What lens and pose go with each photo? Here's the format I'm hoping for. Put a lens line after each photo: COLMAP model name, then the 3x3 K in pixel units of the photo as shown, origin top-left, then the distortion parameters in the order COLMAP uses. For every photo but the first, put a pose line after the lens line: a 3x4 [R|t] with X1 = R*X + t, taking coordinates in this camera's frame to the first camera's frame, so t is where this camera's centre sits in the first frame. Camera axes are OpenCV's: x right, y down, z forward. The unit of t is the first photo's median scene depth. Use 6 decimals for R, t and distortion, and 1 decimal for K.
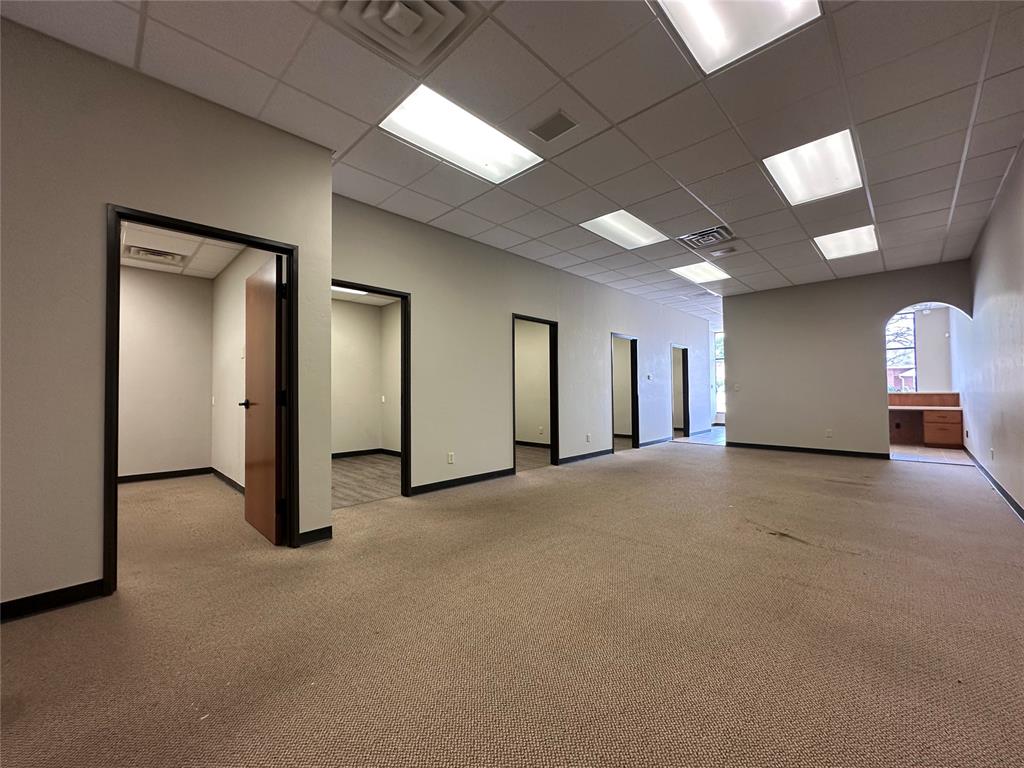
lens RADIAL K [[407.0, 0, 512.0], [0, 407.0, 384.0], [0, 0, 1]] dist [-0.001423, 0.000287]
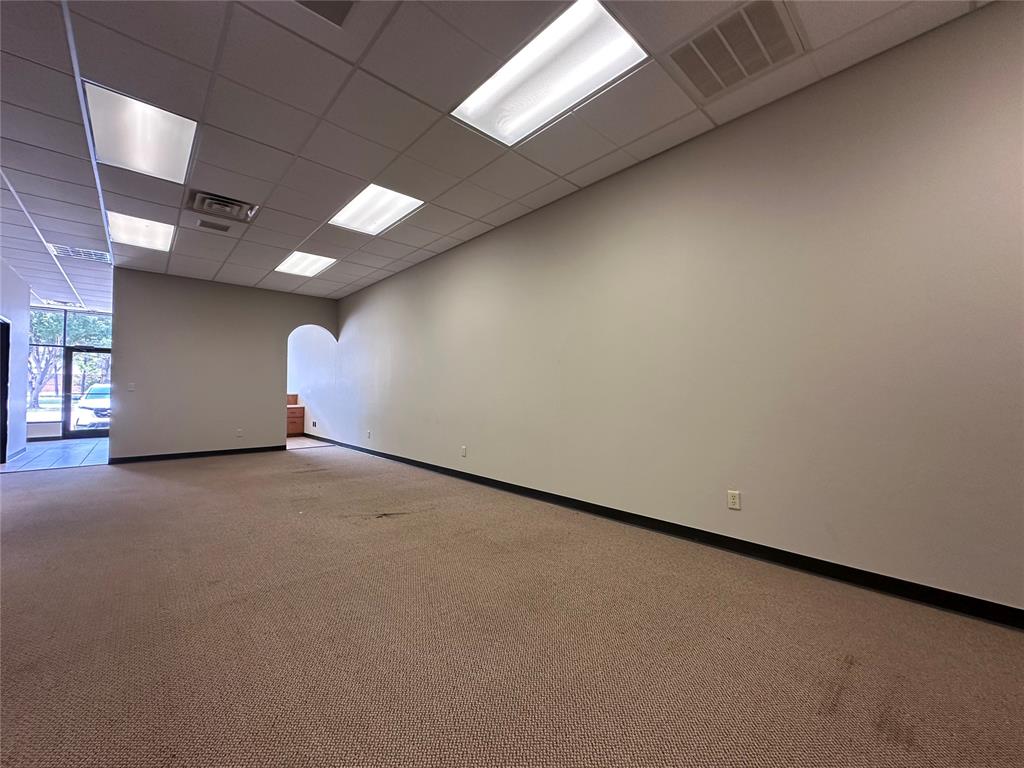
lens RADIAL K [[407.0, 0, 512.0], [0, 407.0, 384.0], [0, 0, 1]] dist [-0.001423, 0.000287]
pose [[0.052868, 0.028974, 0.998181, -0.272015], [-0.024621, 0.999313, -0.027703, 0.010676], [-0.998298, -0.023112, 0.053545, 0.323060]]
